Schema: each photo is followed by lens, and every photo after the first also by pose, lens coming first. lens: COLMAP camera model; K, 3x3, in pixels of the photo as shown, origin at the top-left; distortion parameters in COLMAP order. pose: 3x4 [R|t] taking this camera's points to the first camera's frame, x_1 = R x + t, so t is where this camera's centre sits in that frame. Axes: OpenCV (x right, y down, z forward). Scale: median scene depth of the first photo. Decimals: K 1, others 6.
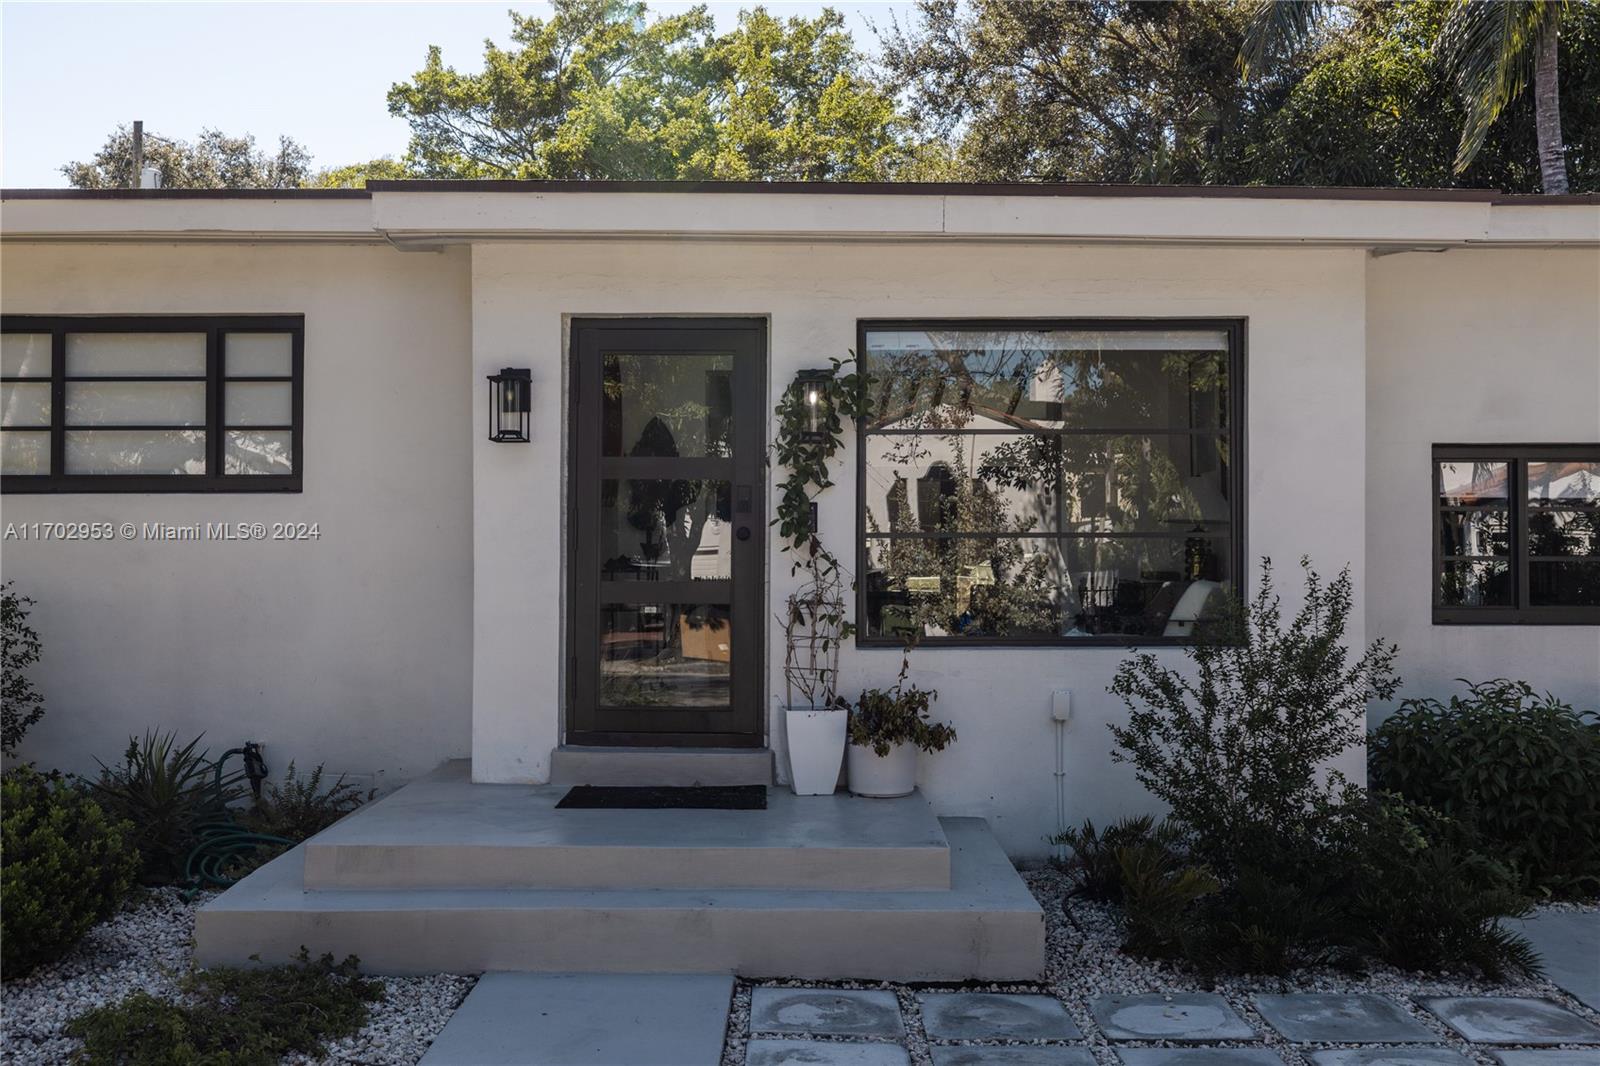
lens RADIAL K [[1518.9, 0, 800.0], [0, 1518.9, 533.0], [0, 0, 1]] dist [-0.010211, -0.006621]
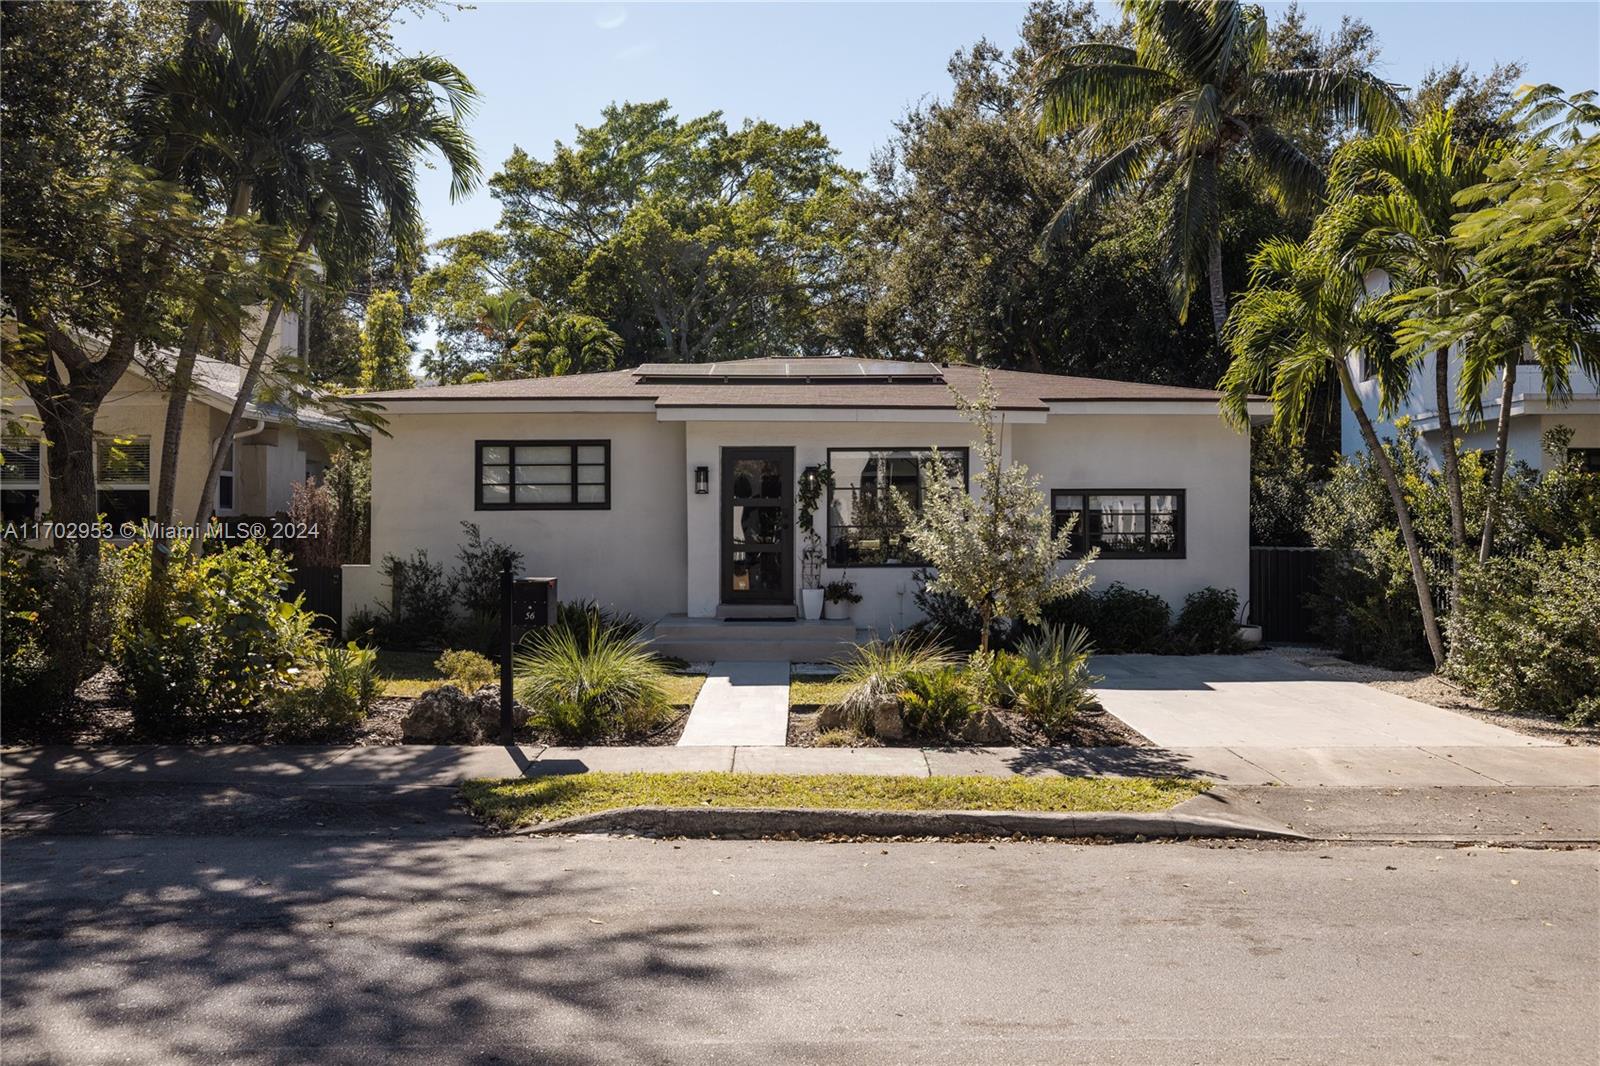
lens RADIAL K [[1307.2, 0, 838.8], [0, 1307.2, 531.5], [0, 0, 1]] dist [-0.002166, 0.004612]
pose [[0.999191, -0.004123, 0.040015, -0.036022], [0.003114, 0.999677, 0.025238, -0.049195], [-0.040106, -0.025093, 0.998880, -1.345059]]
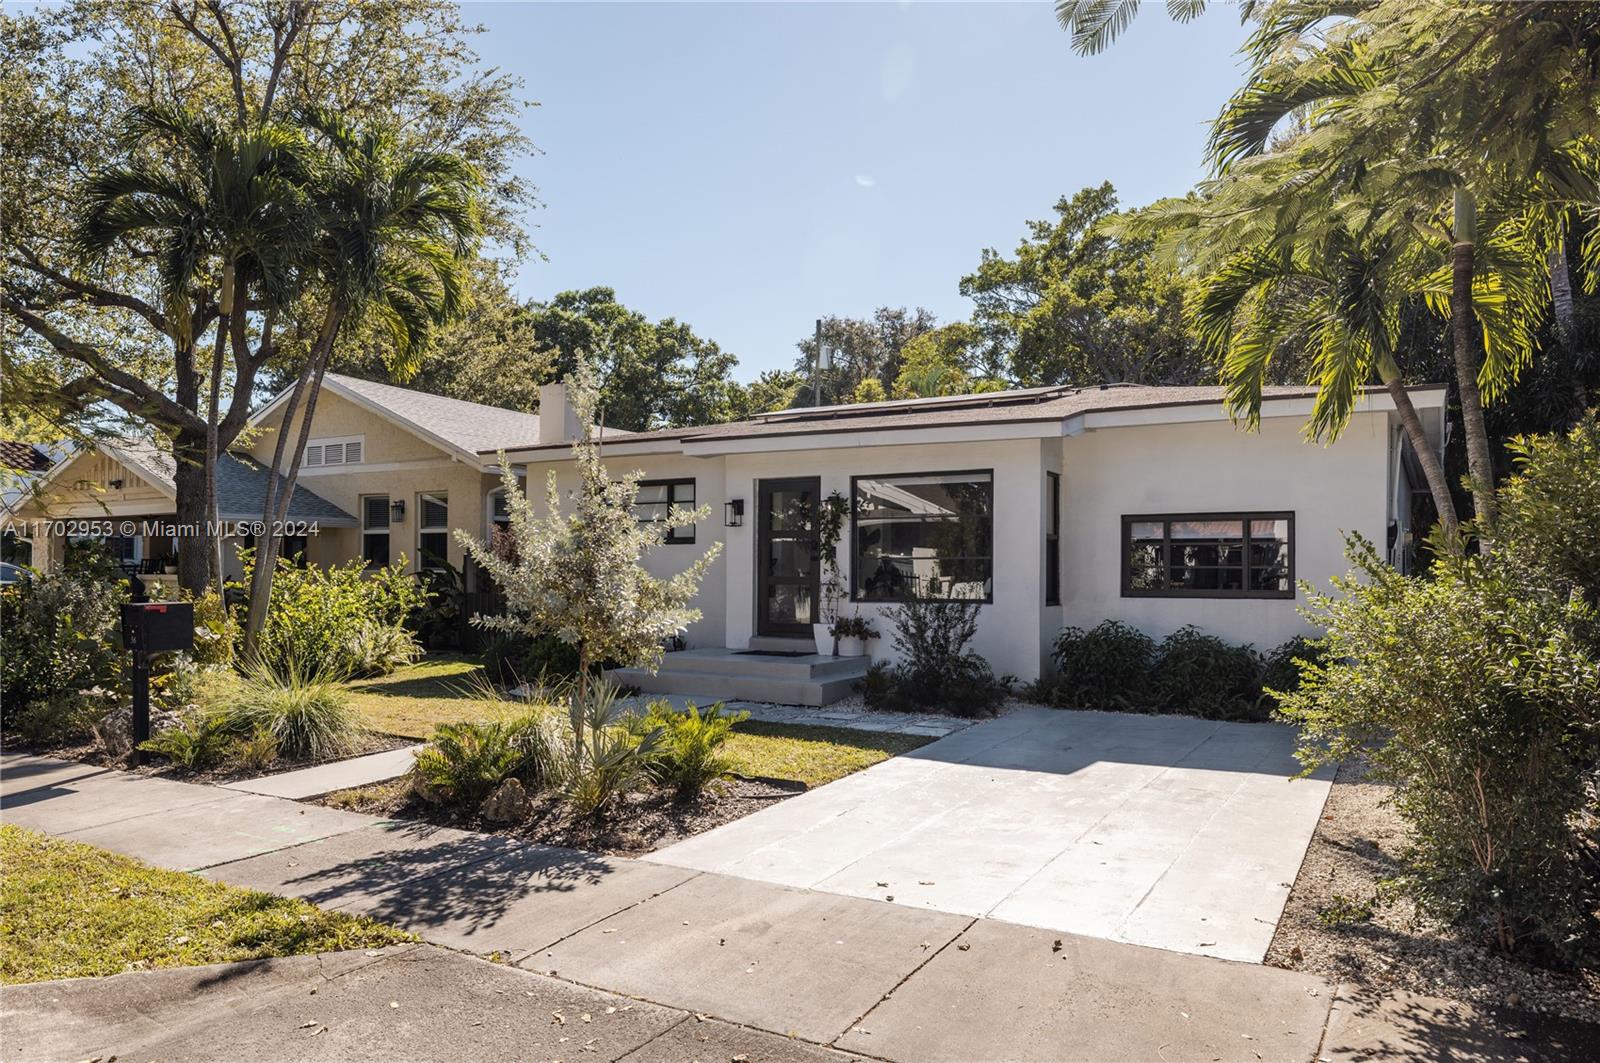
lens RADIAL K [[1052.5, 0, 800.0], [0, 1052.5, 531.5], [0, 0, 1]] dist [-0.004892, 0.000158]
pose [[0.882042, -0.017329, -0.470852, 0.807597], [0.010503, 0.999798, -0.017122, -0.015081], [0.471054, 0.010157, 0.882046, -0.639627]]
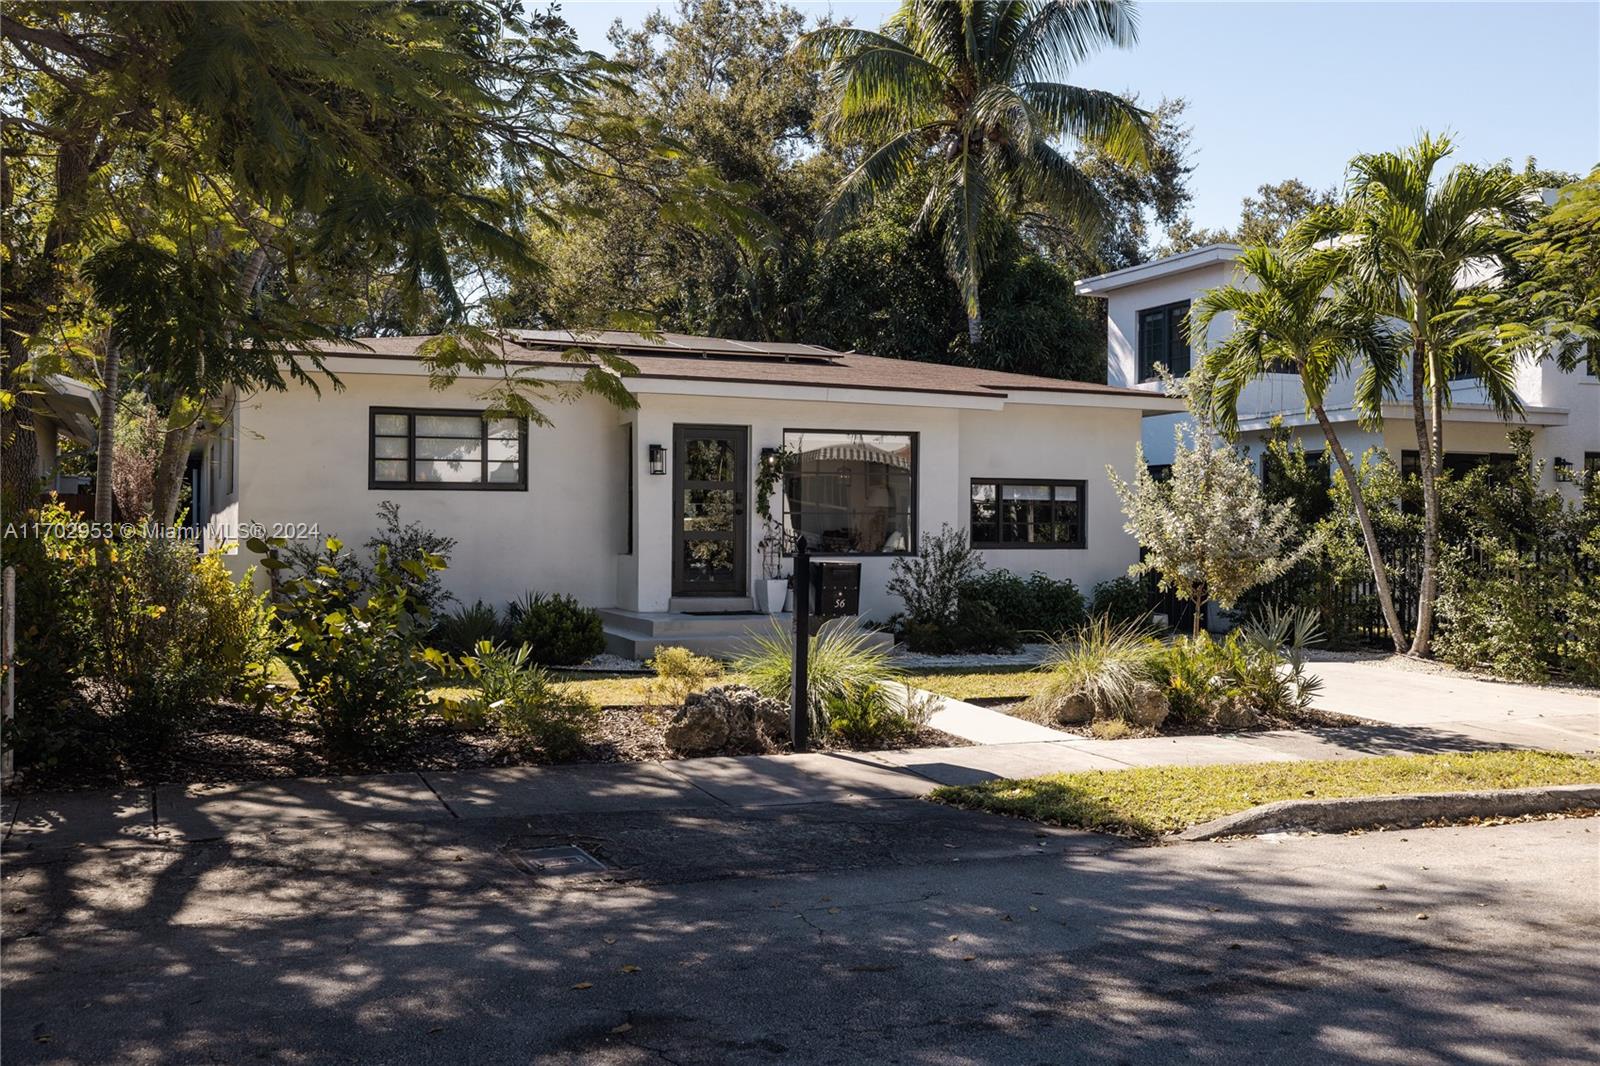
lens RADIAL K [[1347.9, 0, 800.0], [0, 1347.9, 533.0], [0, 0, 1]] dist [0.017550, 0.005211]
pose [[0.926720, 0.001835, 0.375747, -0.780486], [-0.012511, 0.999584, 0.025975, -0.024147], [-0.375544, -0.028773, 0.926358, -1.104213]]
